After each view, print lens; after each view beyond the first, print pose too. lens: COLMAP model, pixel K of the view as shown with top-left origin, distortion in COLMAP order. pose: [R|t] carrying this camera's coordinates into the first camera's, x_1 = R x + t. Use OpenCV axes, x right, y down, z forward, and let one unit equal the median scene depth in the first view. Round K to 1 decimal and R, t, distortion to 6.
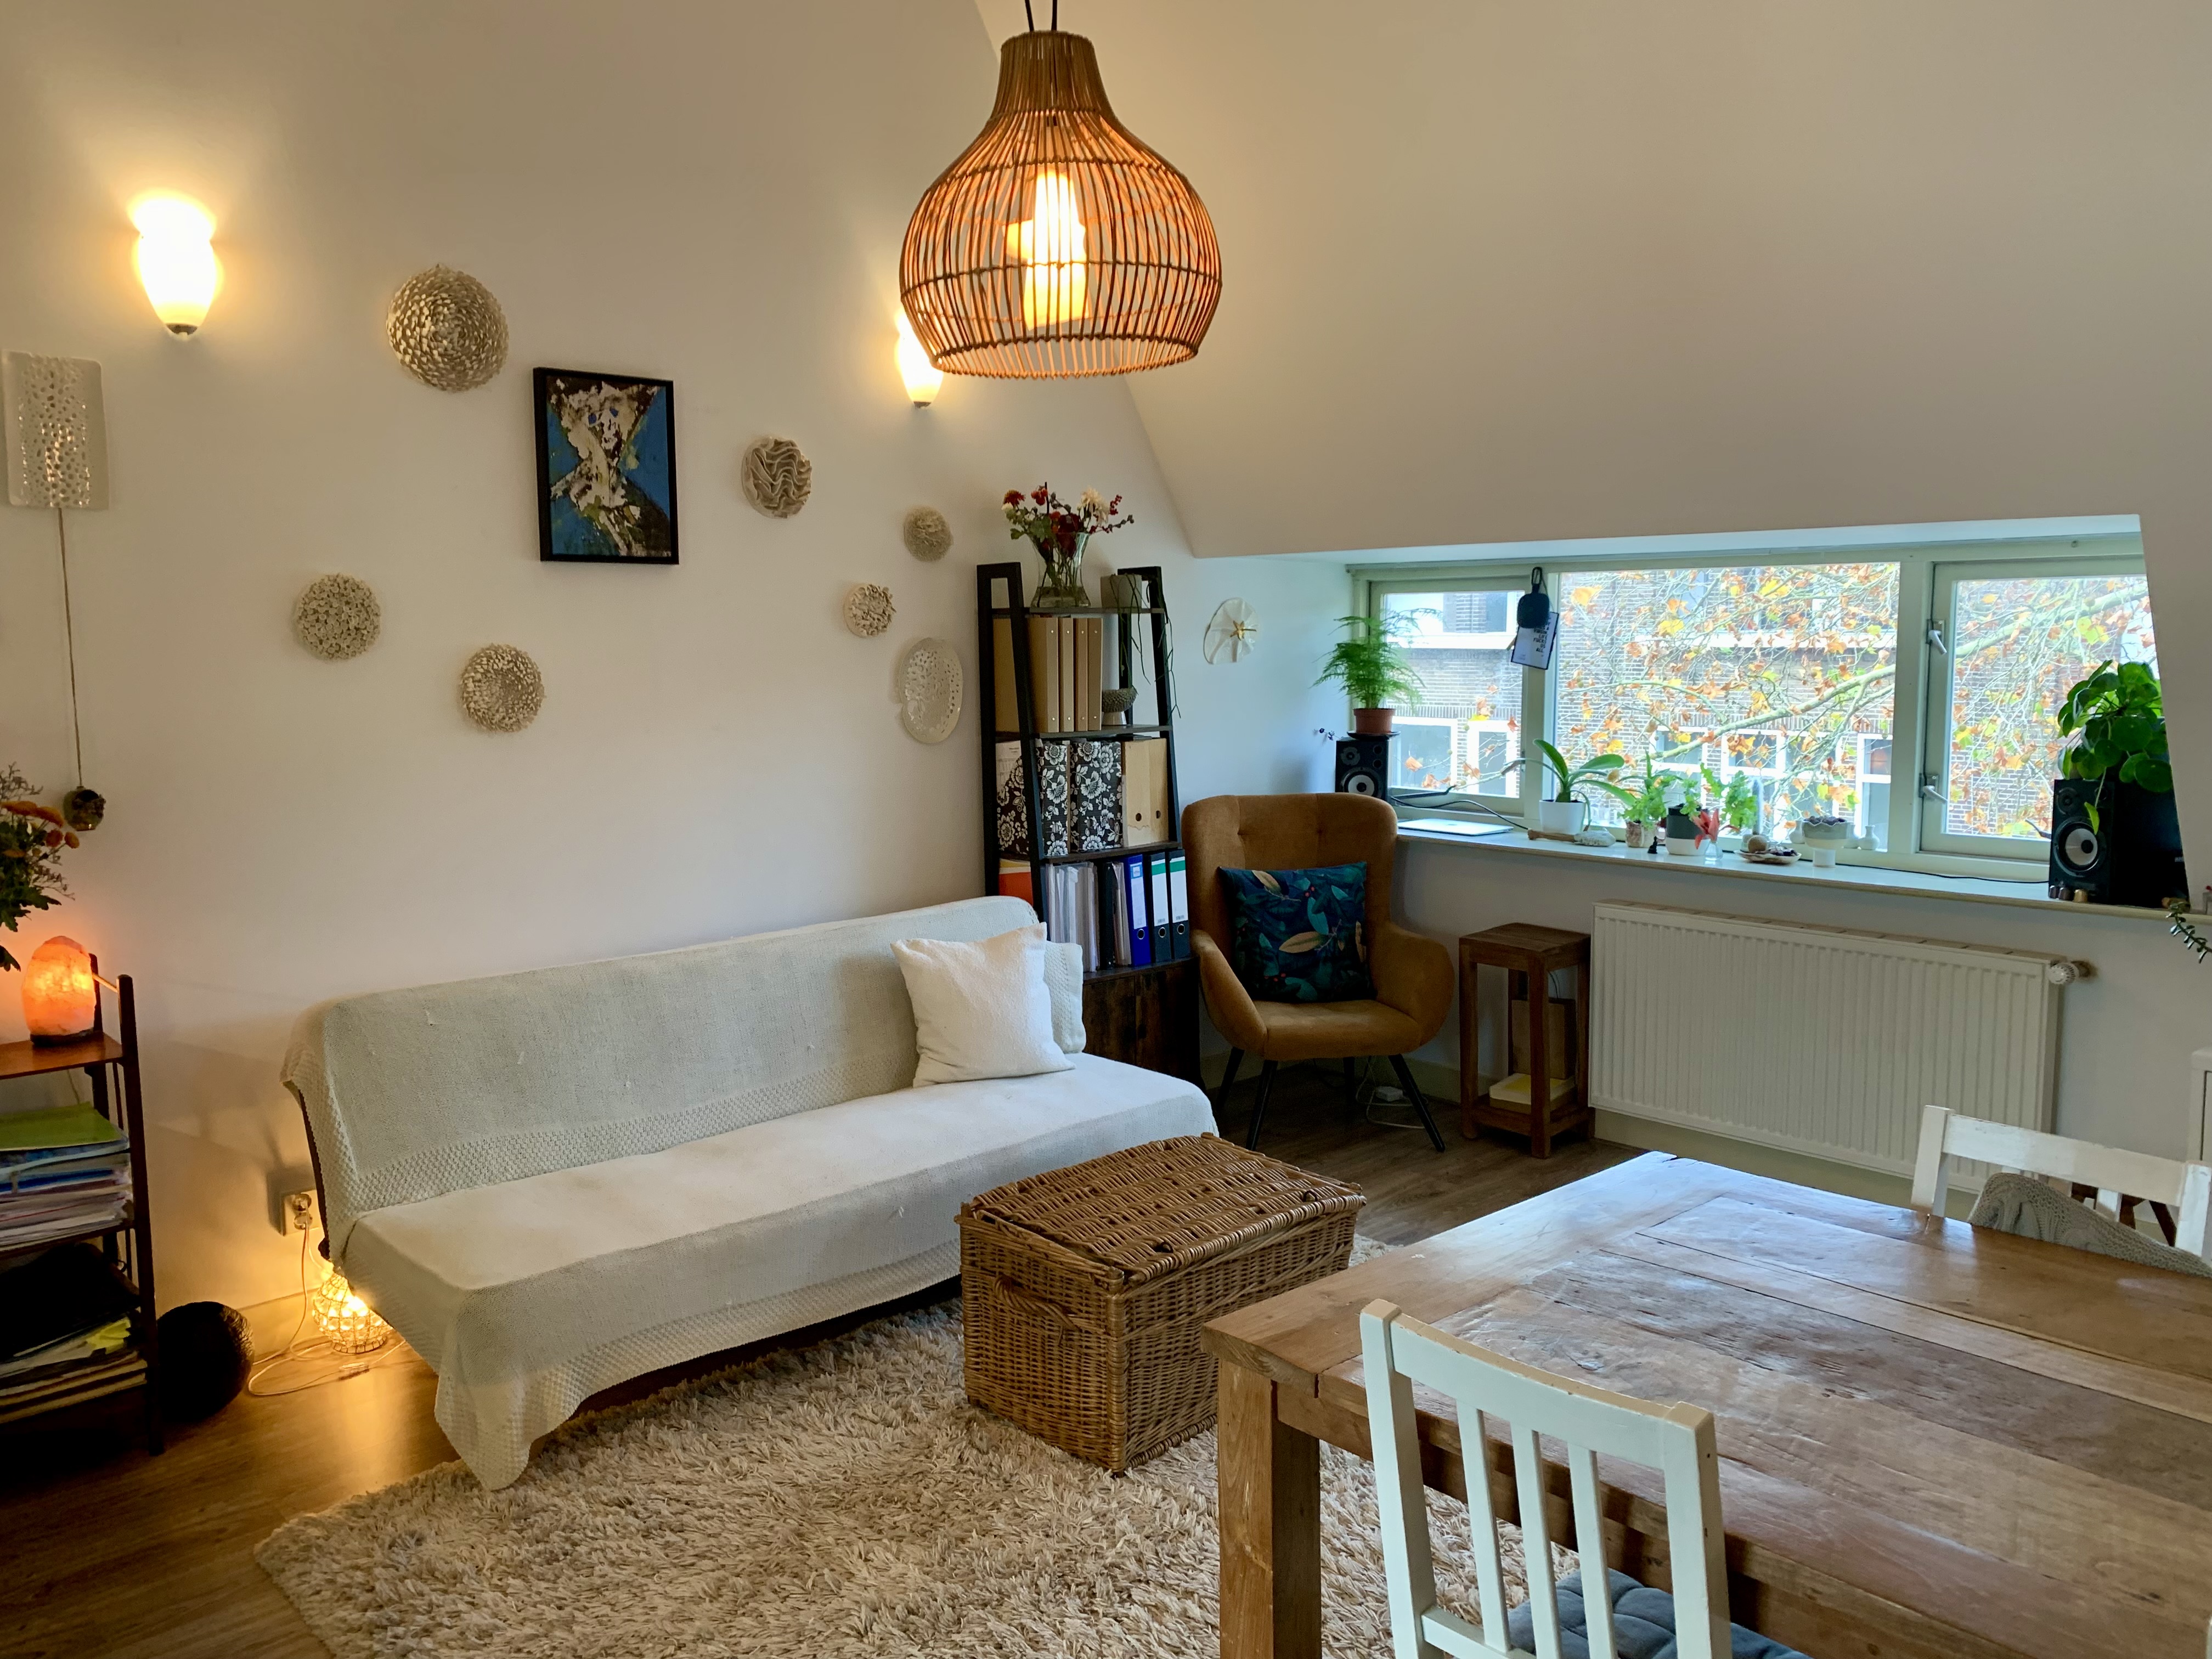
lens RADIAL K [[1700.6, 0, 1079.8], [0, 1700.6, 821.2], [0, 0, 1]] dist [0.035101, -0.063219]
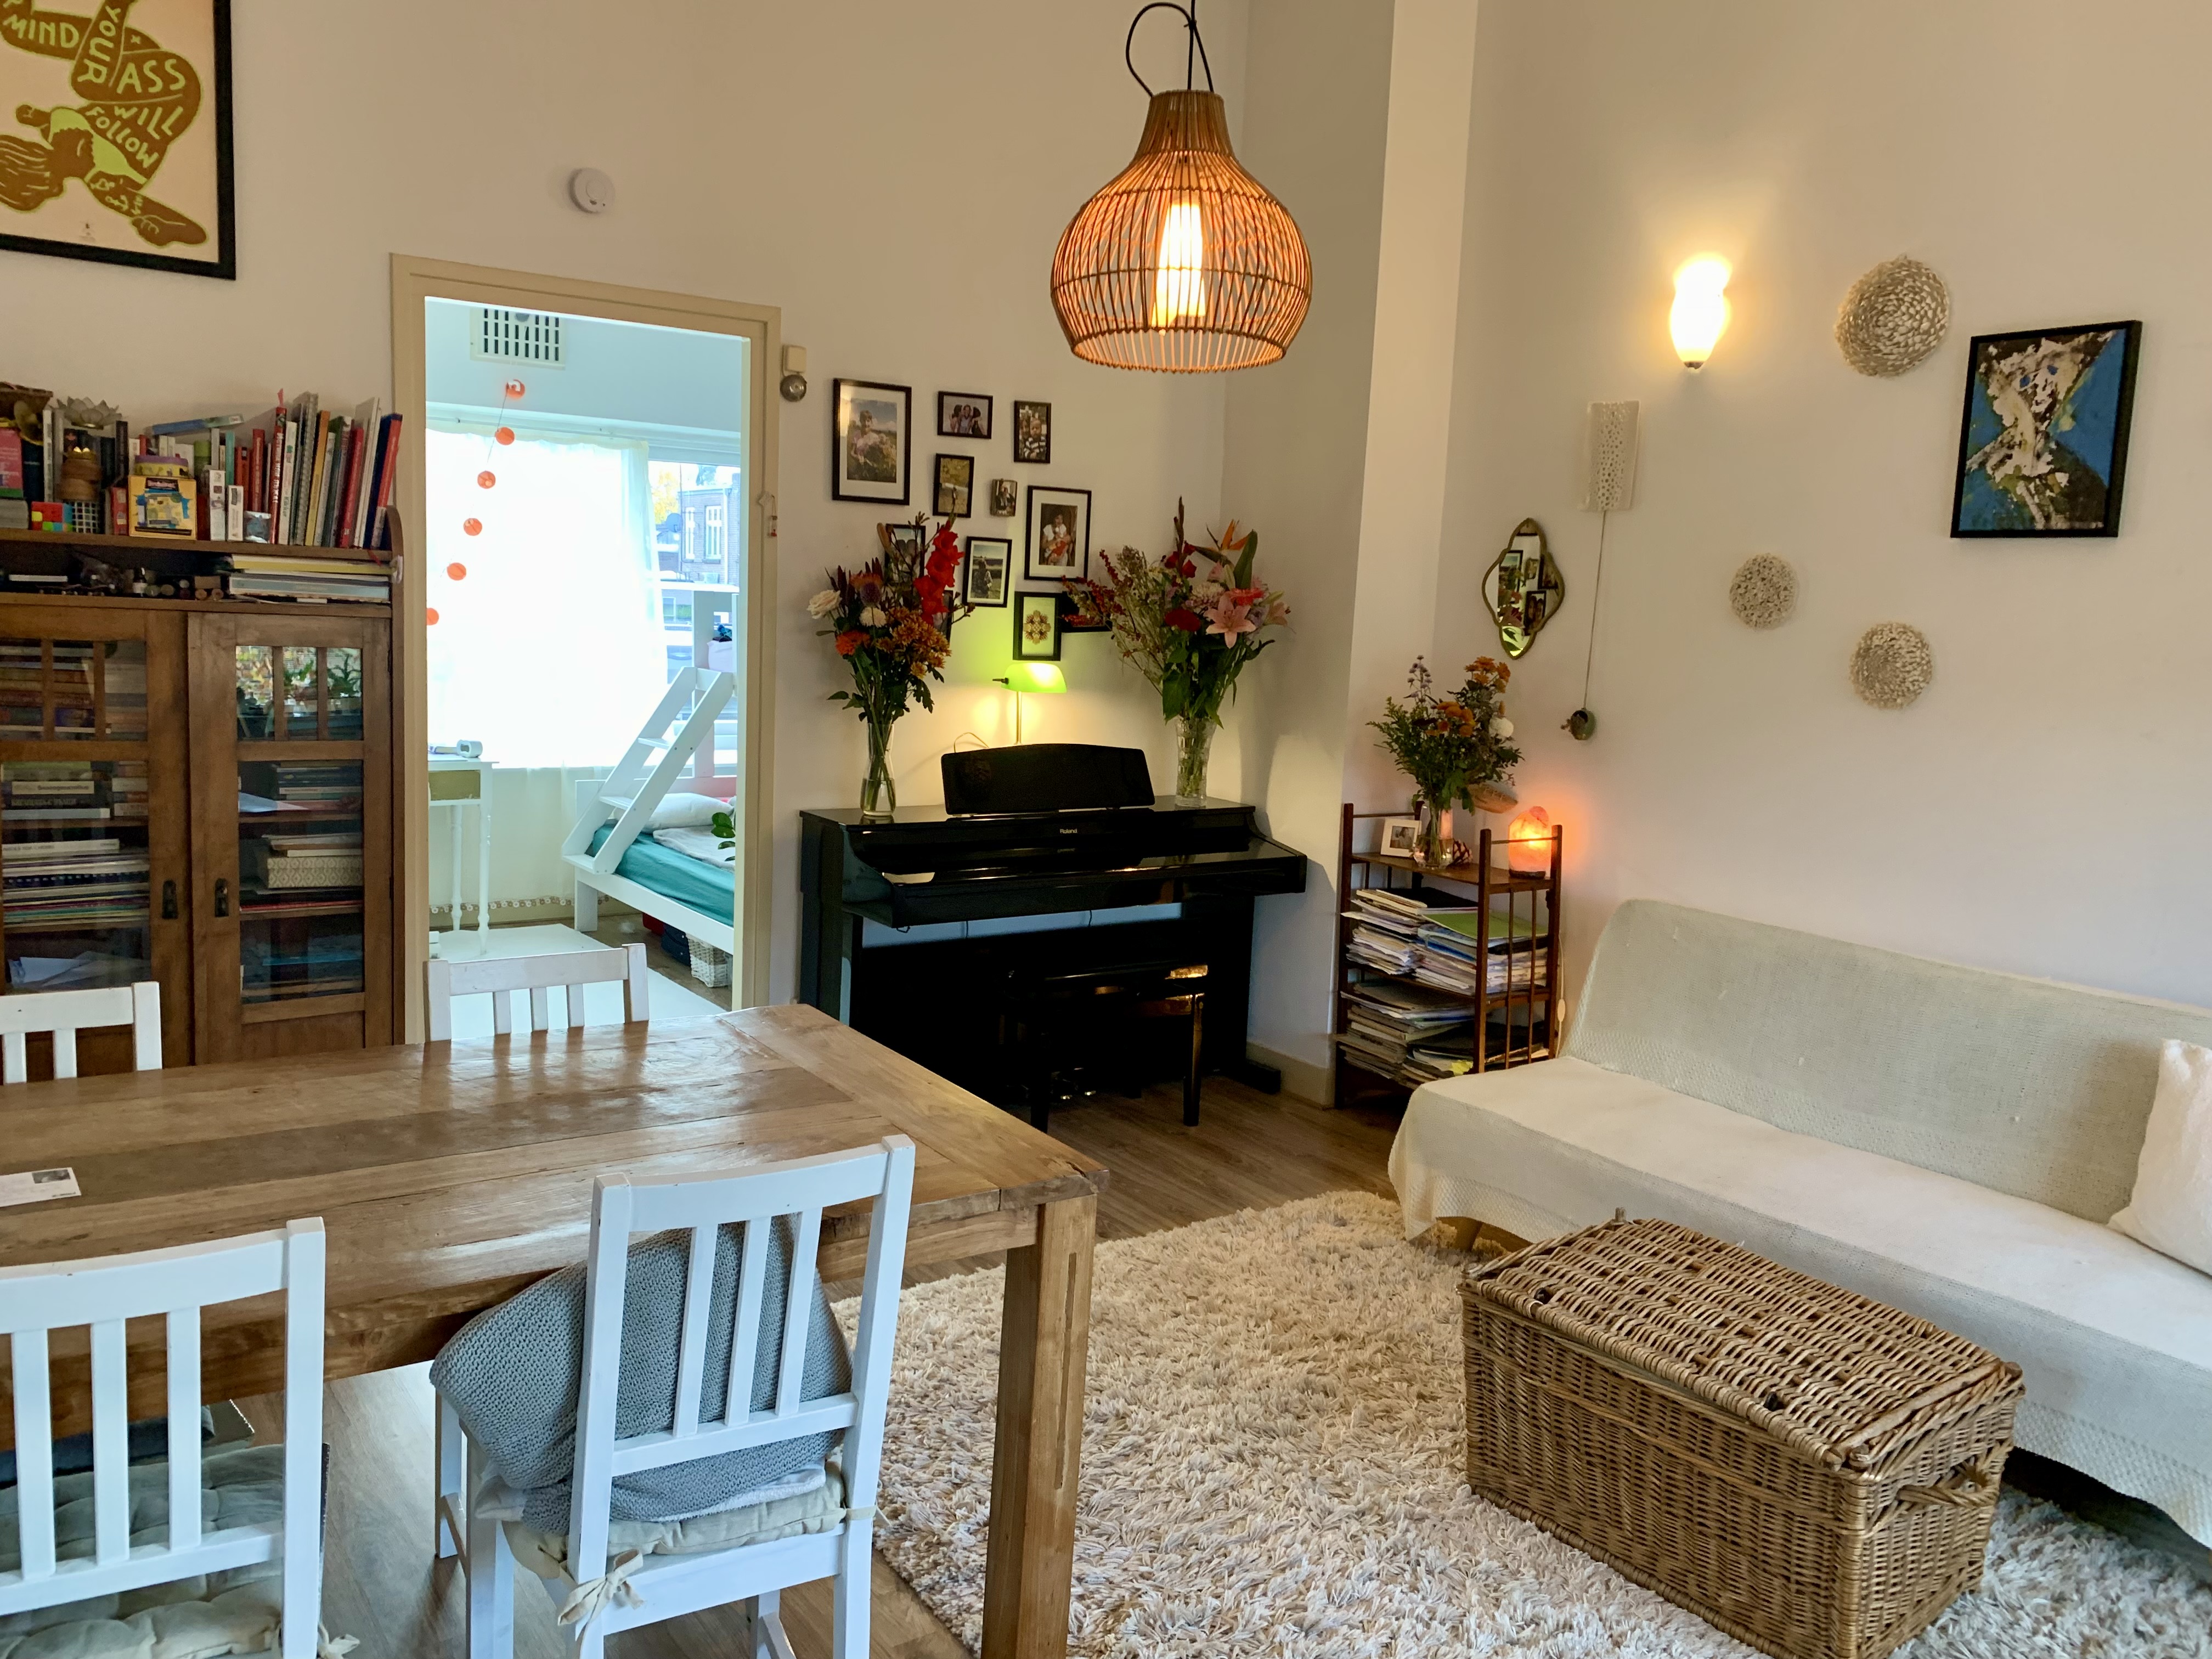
lens RADIAL K [[1700.6, 0, 1079.8], [0, 1700.6, 821.2], [0, 0, 1]] dist [0.035101, -0.063219]
pose [[-0.153230, 0.128534, -0.979796, 0.720643], [-0.152736, 0.976510, 0.151989, -0.066222], [0.976316, 0.172940, -0.129998, 0.660469]]
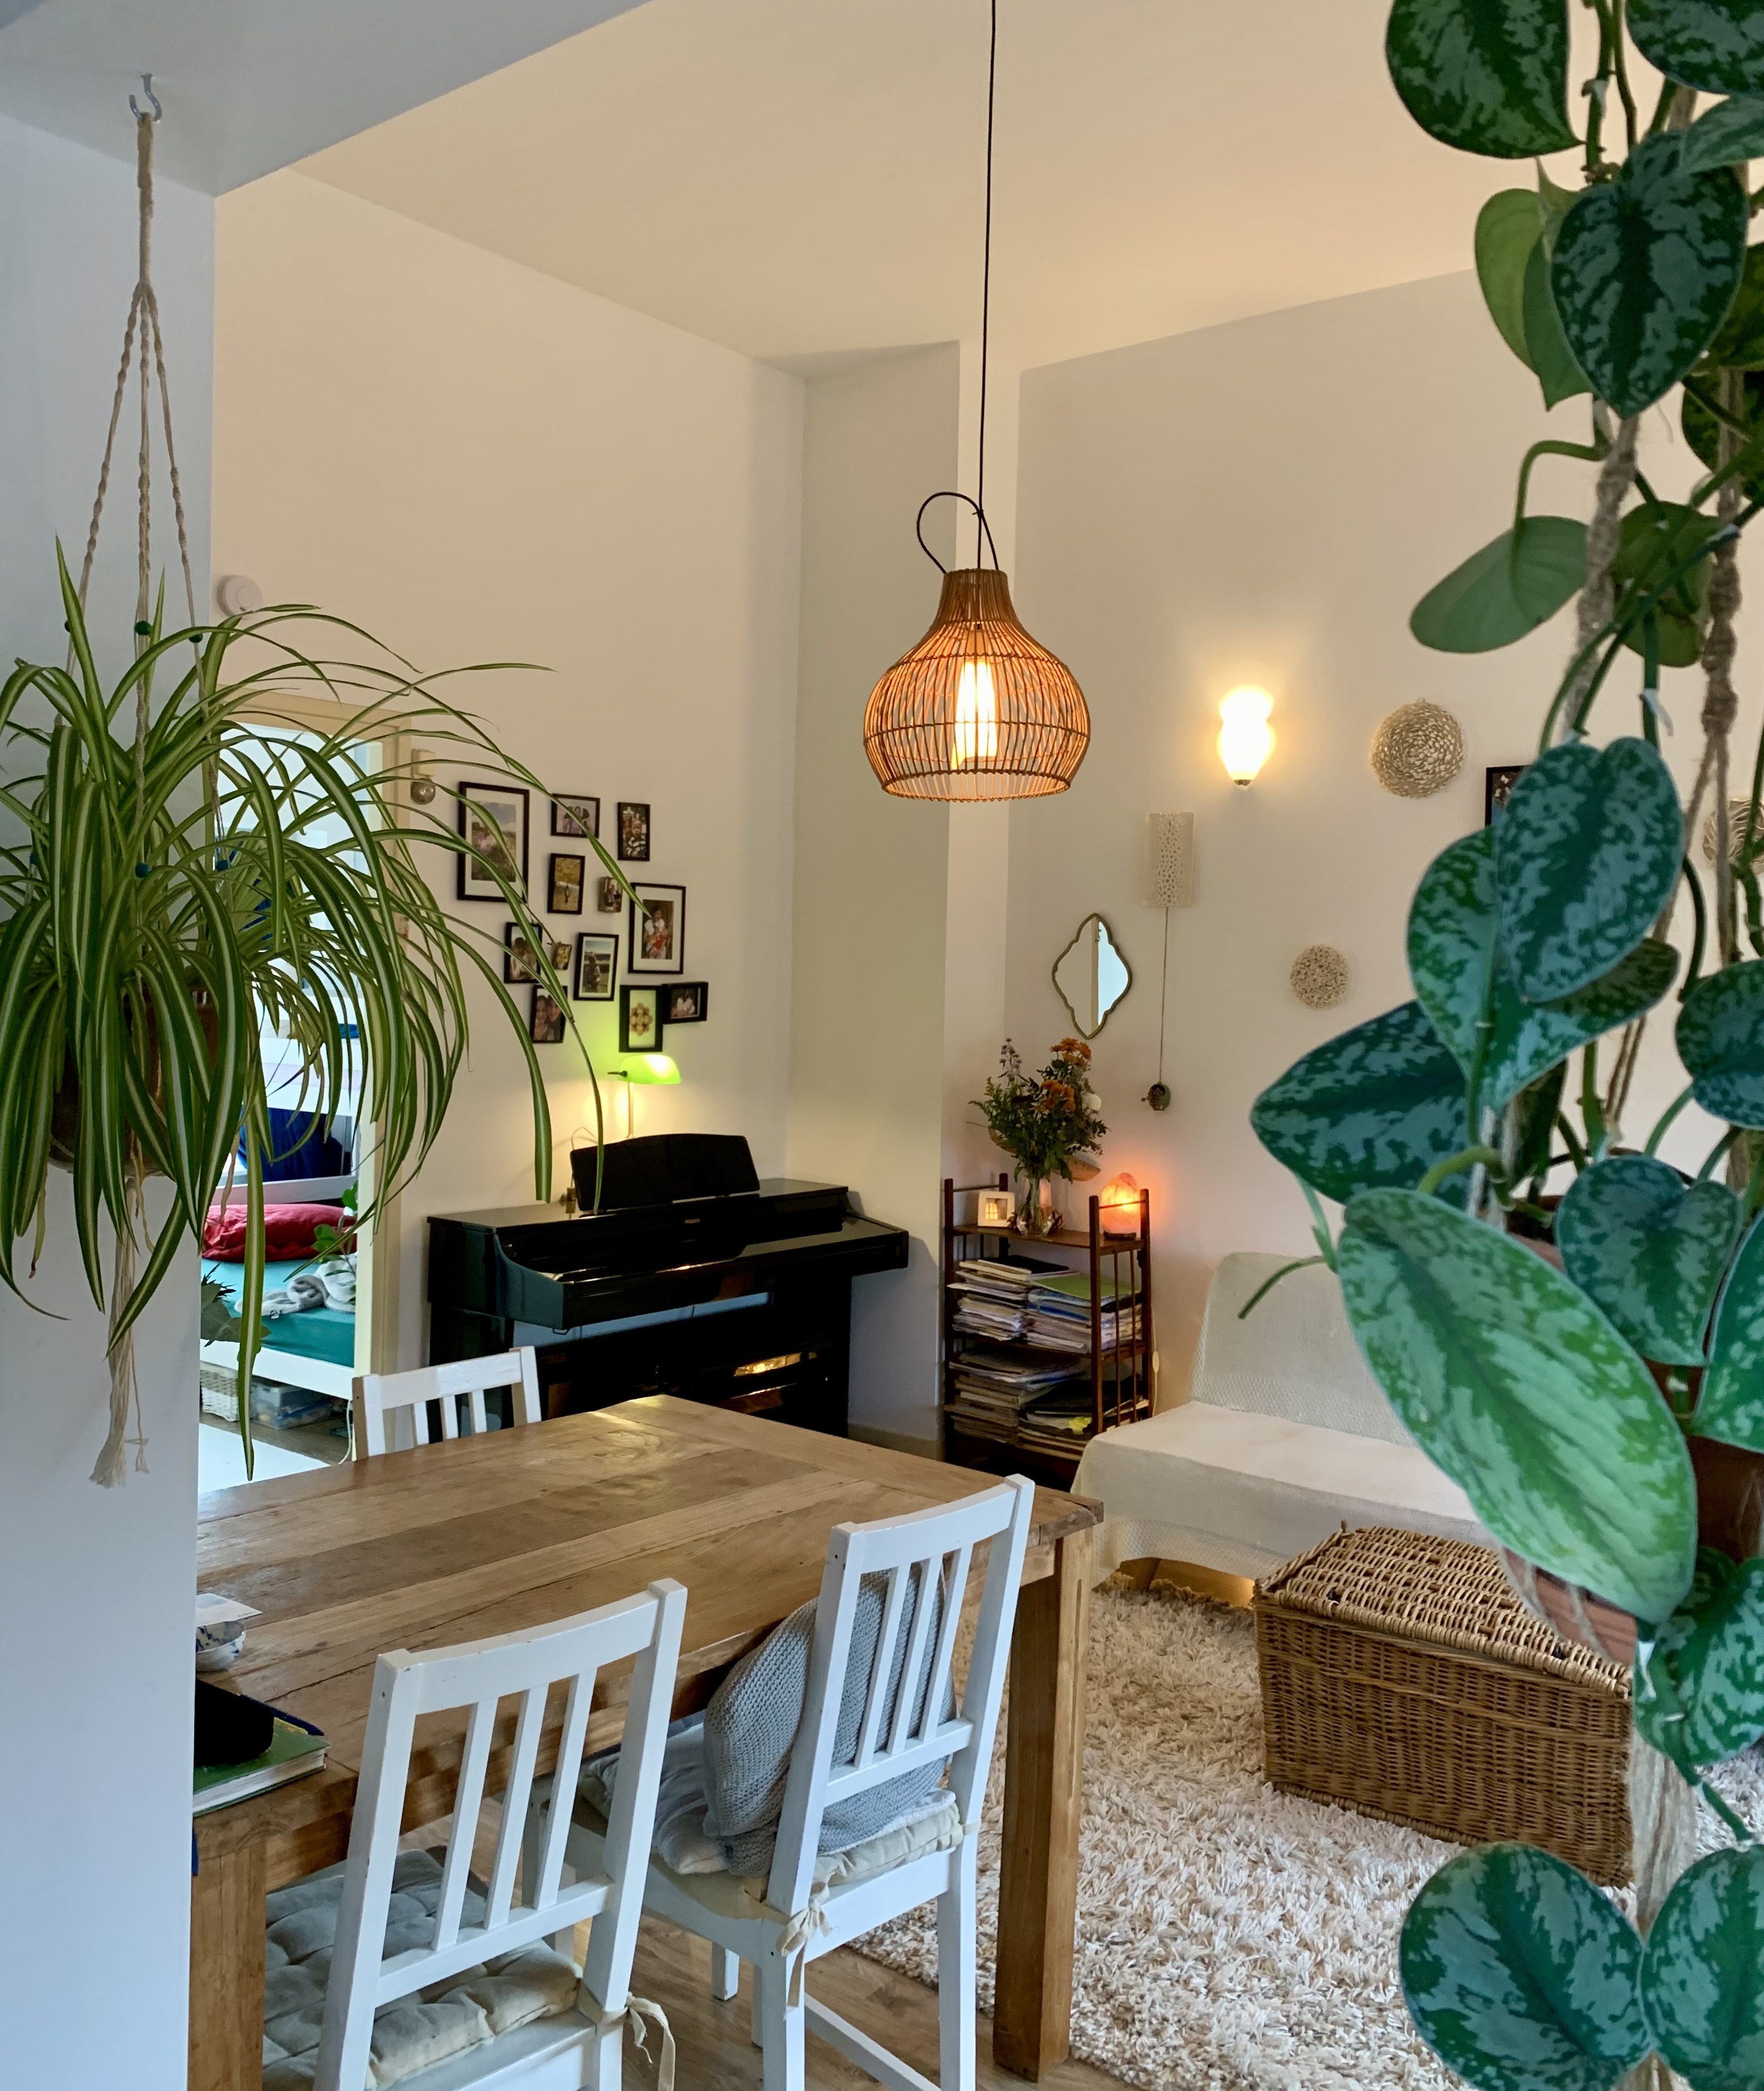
lens RADIAL K [[1826.0, 0, 884.8], [0, 1826.0, 994.5], [0, 0, 1]] dist [0.054658, -0.111218]
pose [[0.139424, 0.014770, -0.990123, 0.851981], [-0.136624, 0.990613, -0.004461, -0.047694], [0.980762, 0.135896, 0.140133, 0.425627]]
